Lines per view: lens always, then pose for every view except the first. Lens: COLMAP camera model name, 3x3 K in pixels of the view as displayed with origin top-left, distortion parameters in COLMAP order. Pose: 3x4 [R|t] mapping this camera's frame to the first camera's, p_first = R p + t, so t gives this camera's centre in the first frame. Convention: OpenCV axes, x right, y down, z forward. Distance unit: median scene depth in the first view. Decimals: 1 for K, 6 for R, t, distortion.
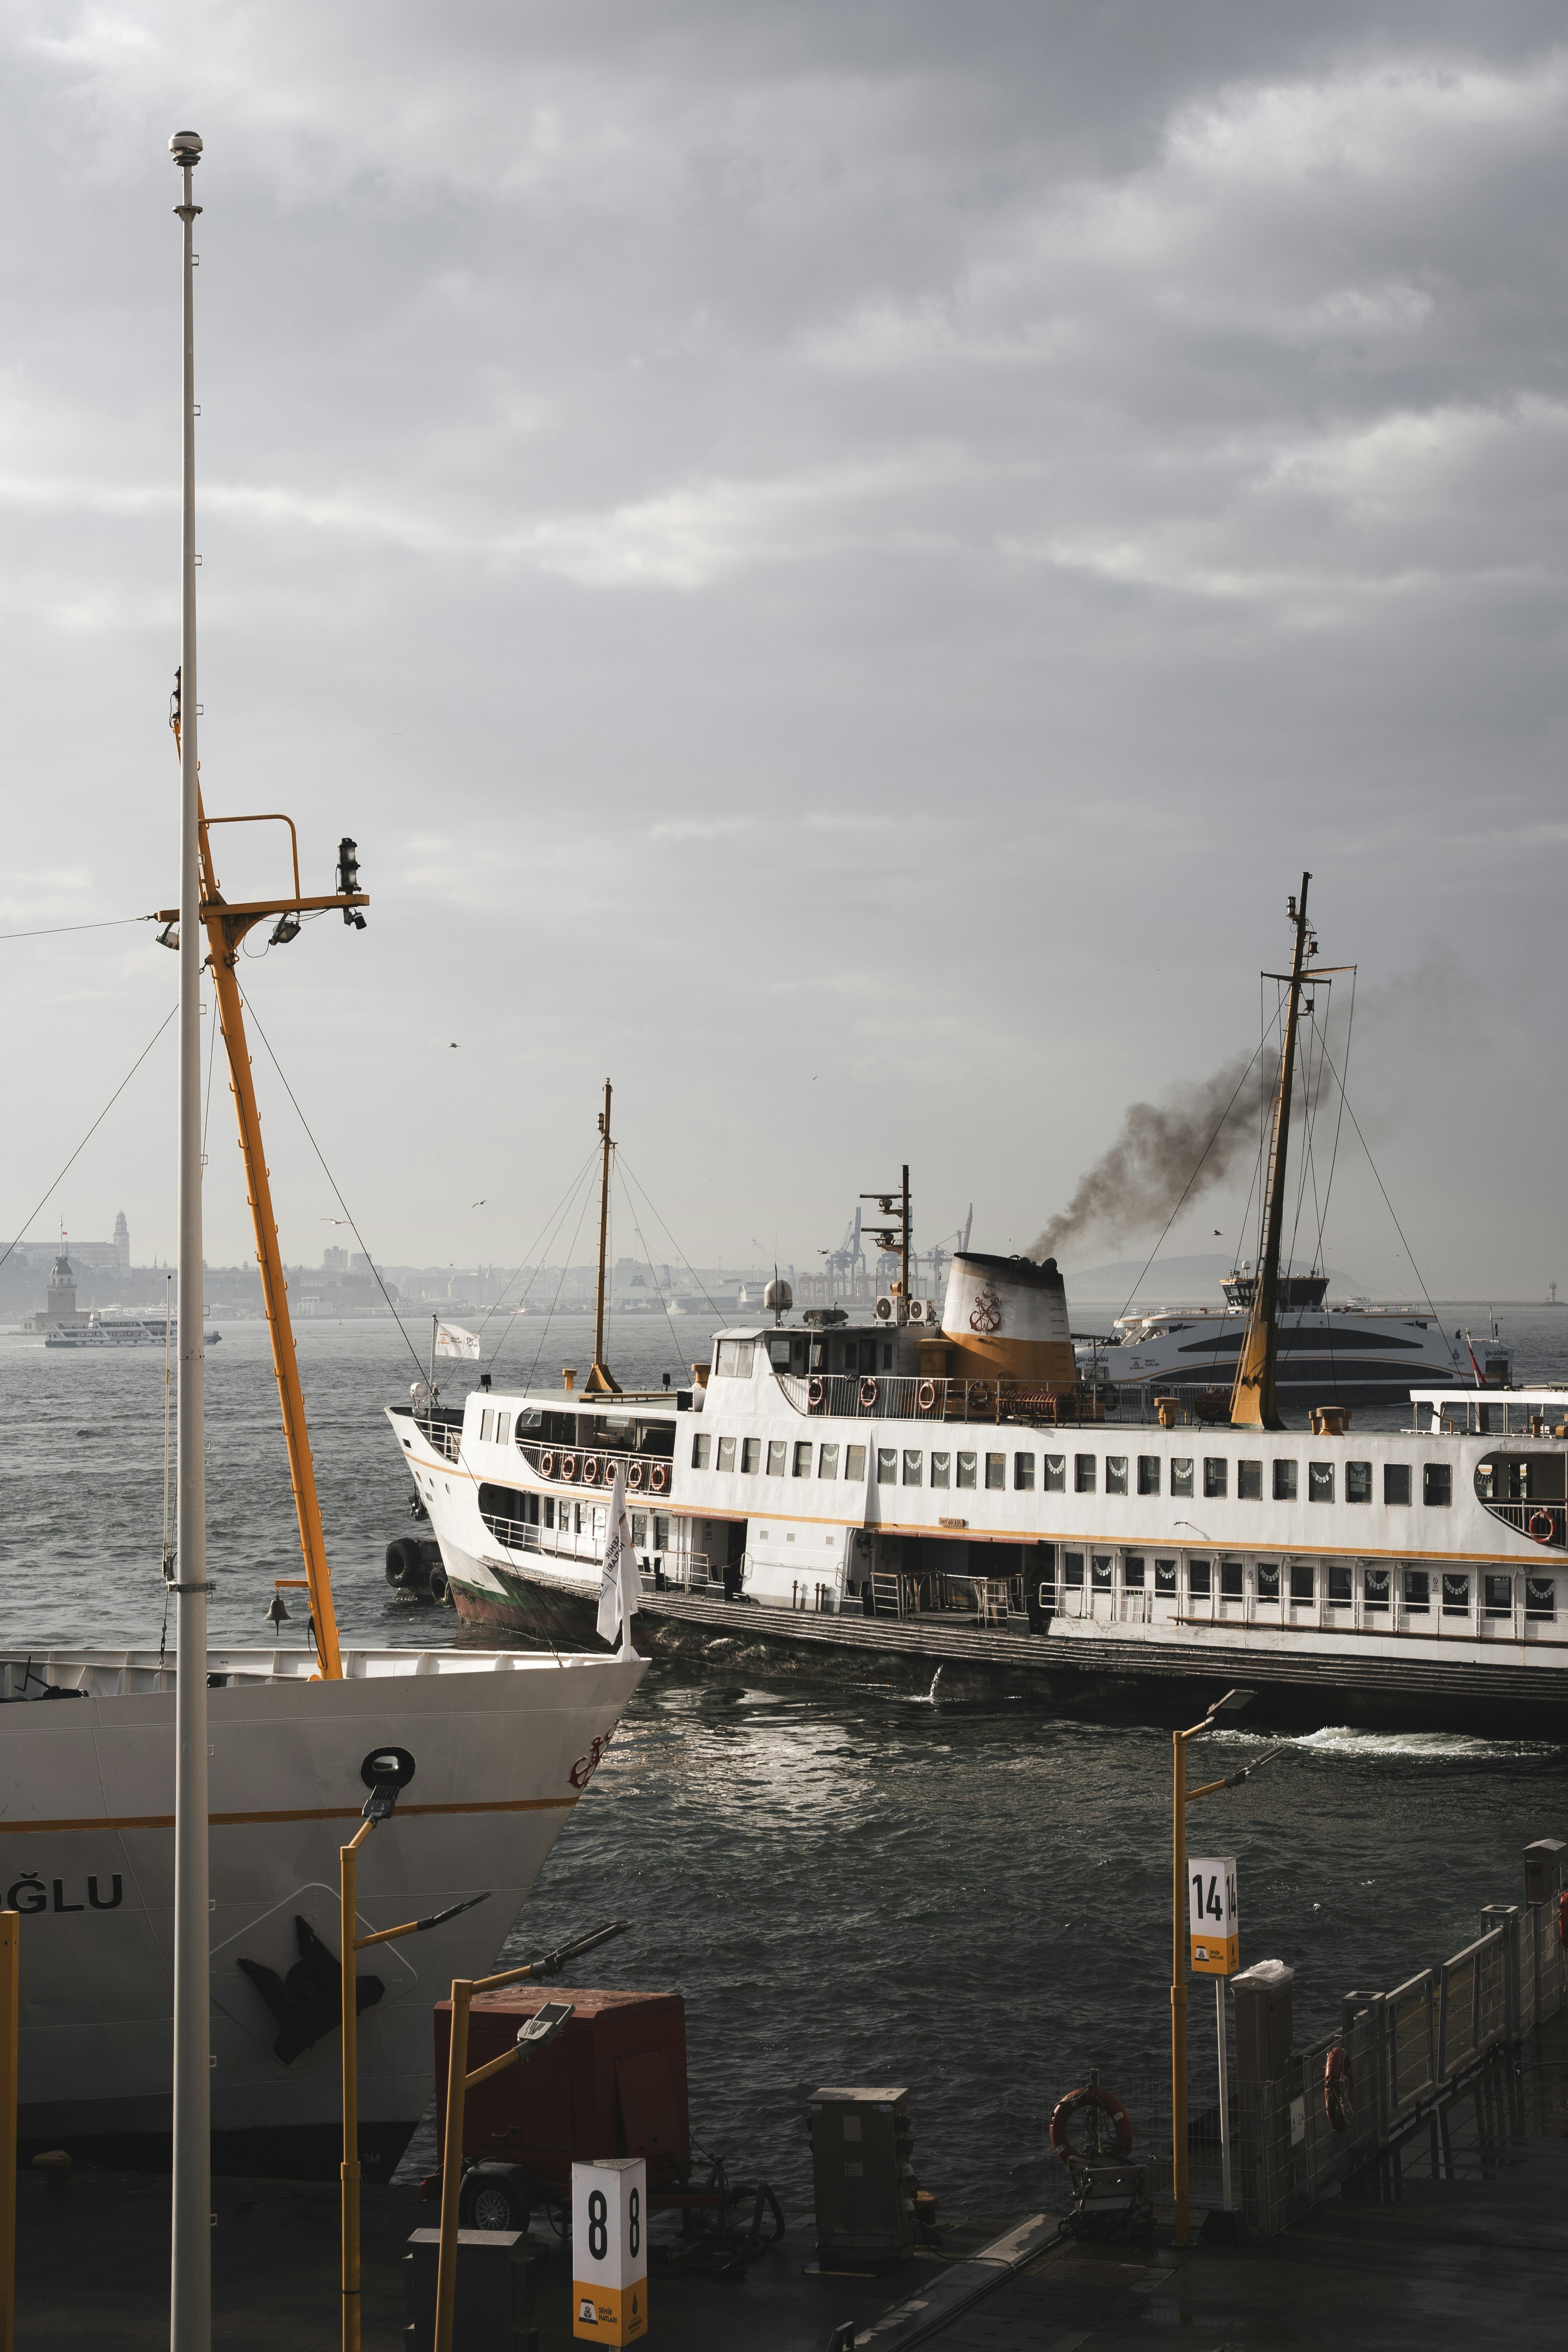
lens RADIAL K [[5080.7, 0, 784.0], [0, 5080.7, 1176.0], [0, 0, 1]] dist [0.310928, 0.236130]
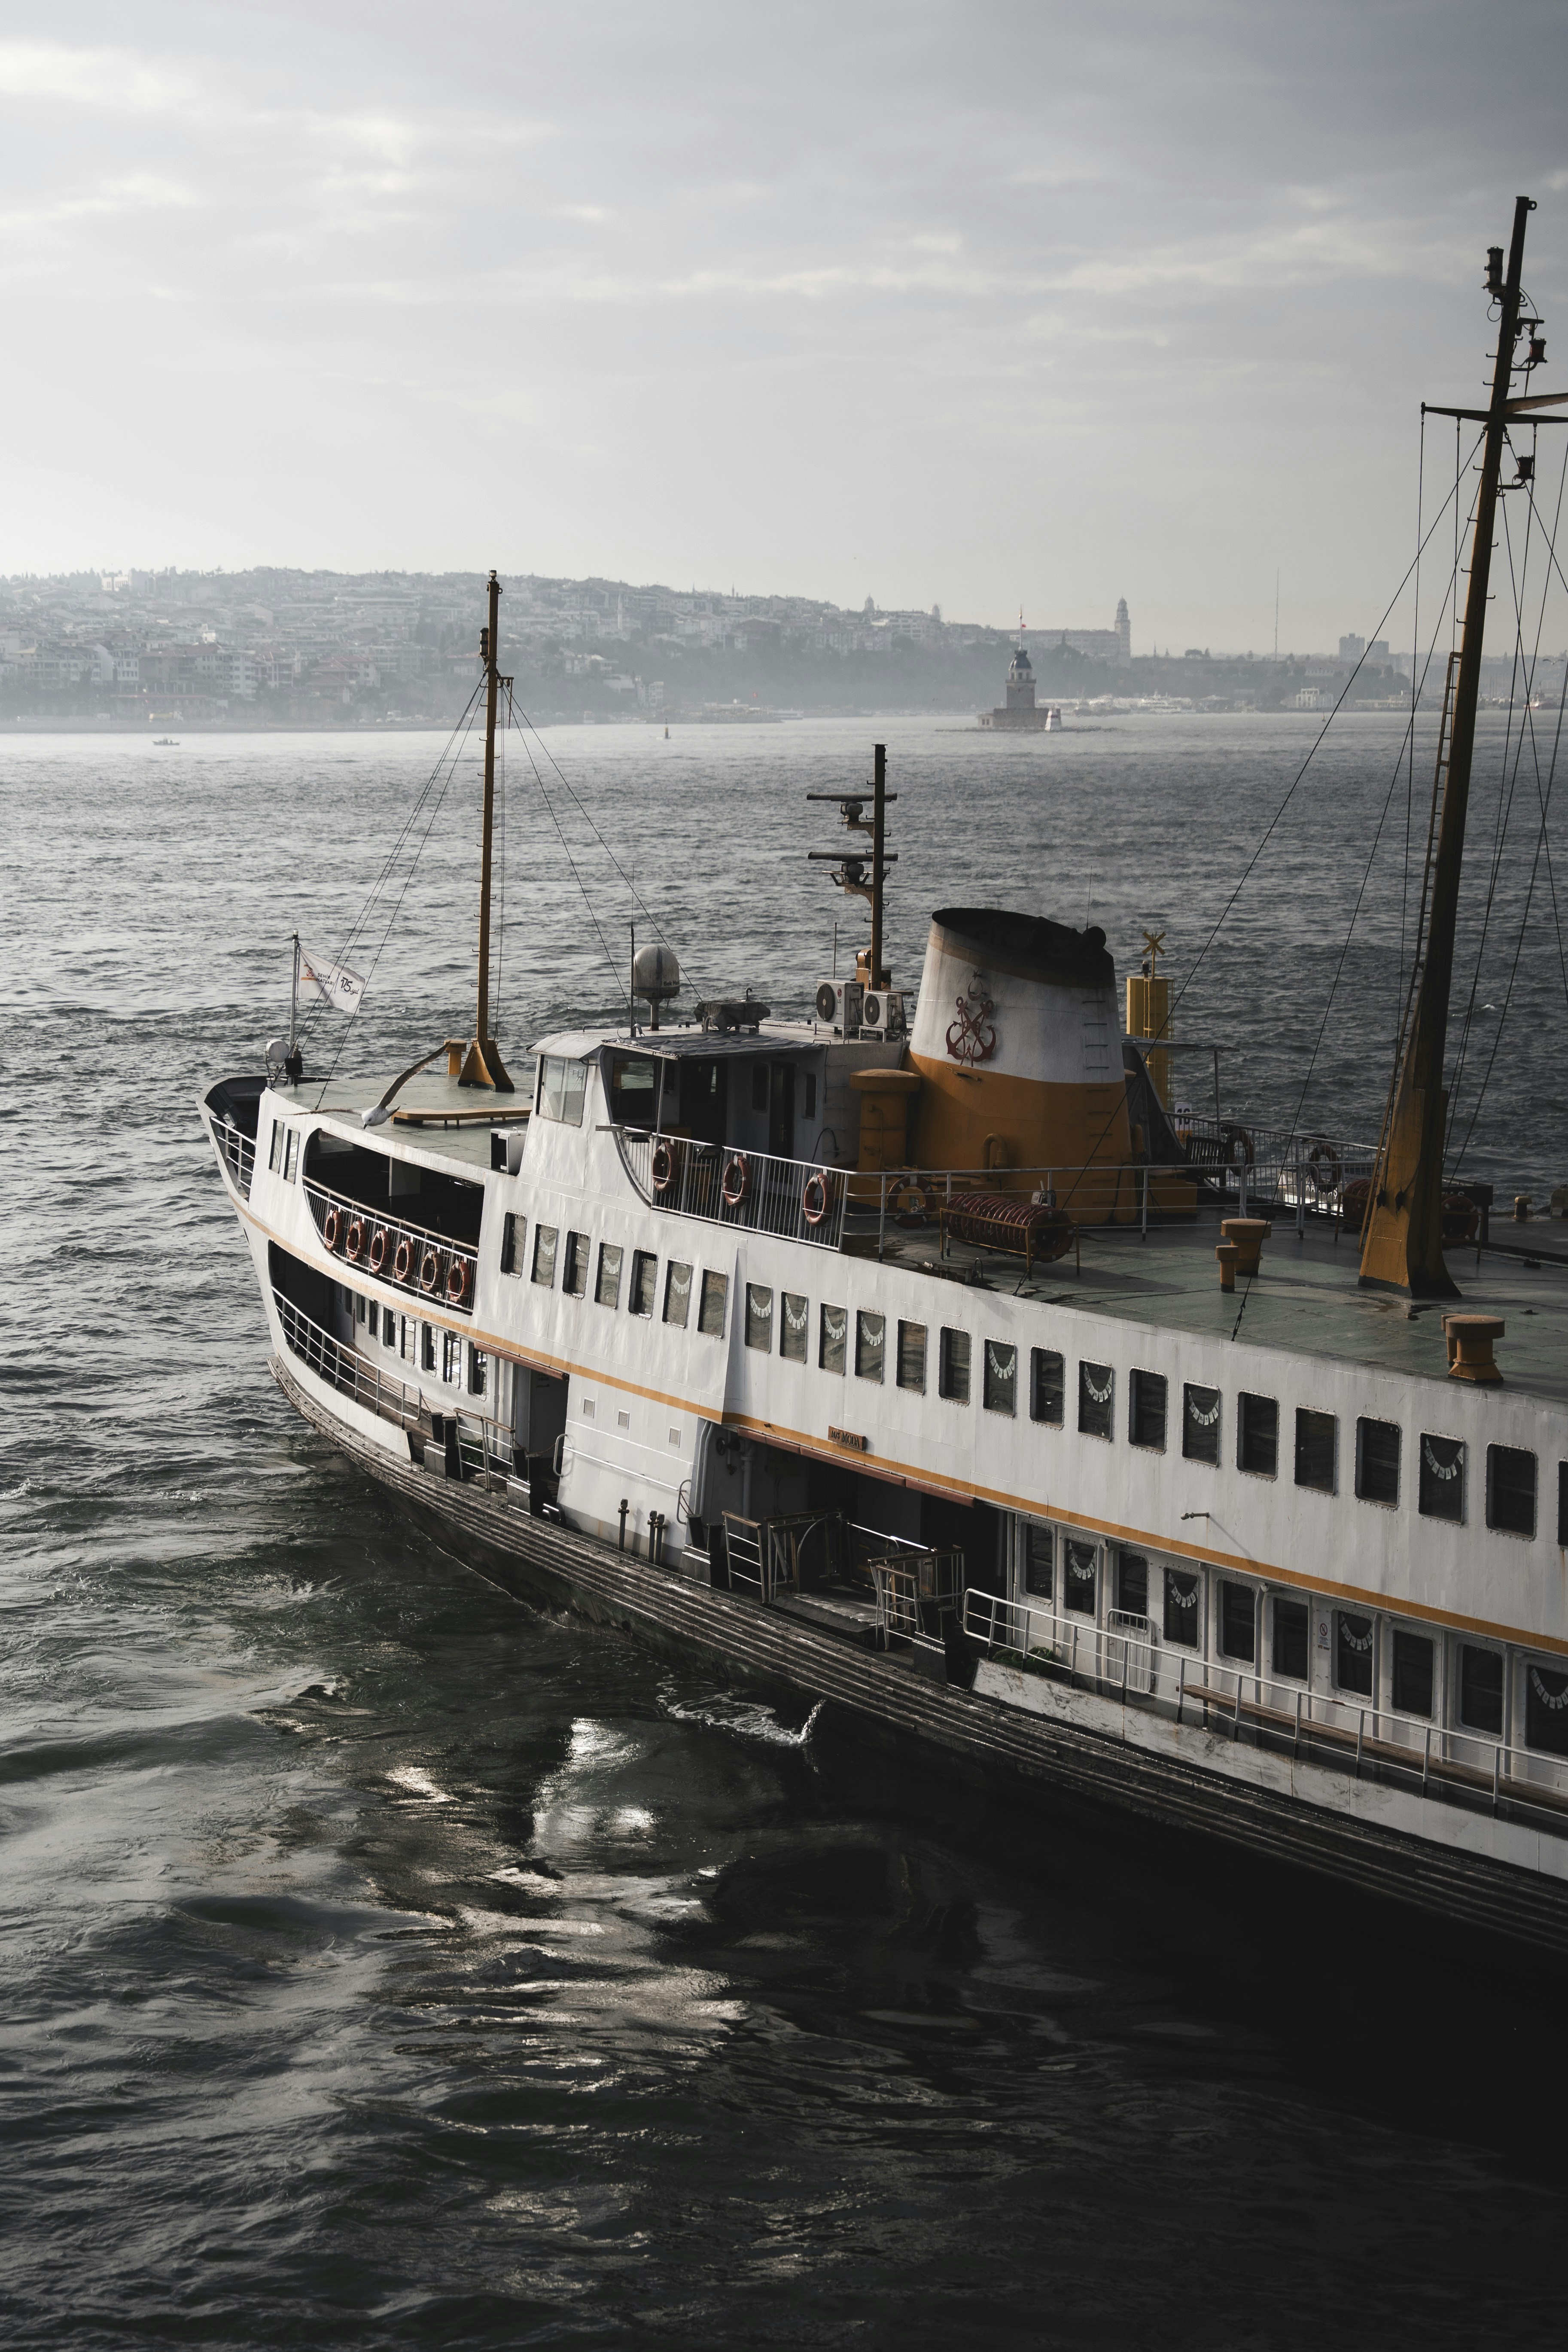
lens RADIAL K [[5080.5, 0, 784.0], [0, 5080.5, 1176.0], [0, 0, 1]] dist [0.310928, 0.236130]
pose [[0.990795, 0.016021, -0.134423, 0.095749], [0.000318, 0.992695, 0.120654, -0.024298], [0.135374, -0.119586, 0.983551, 0.457265]]
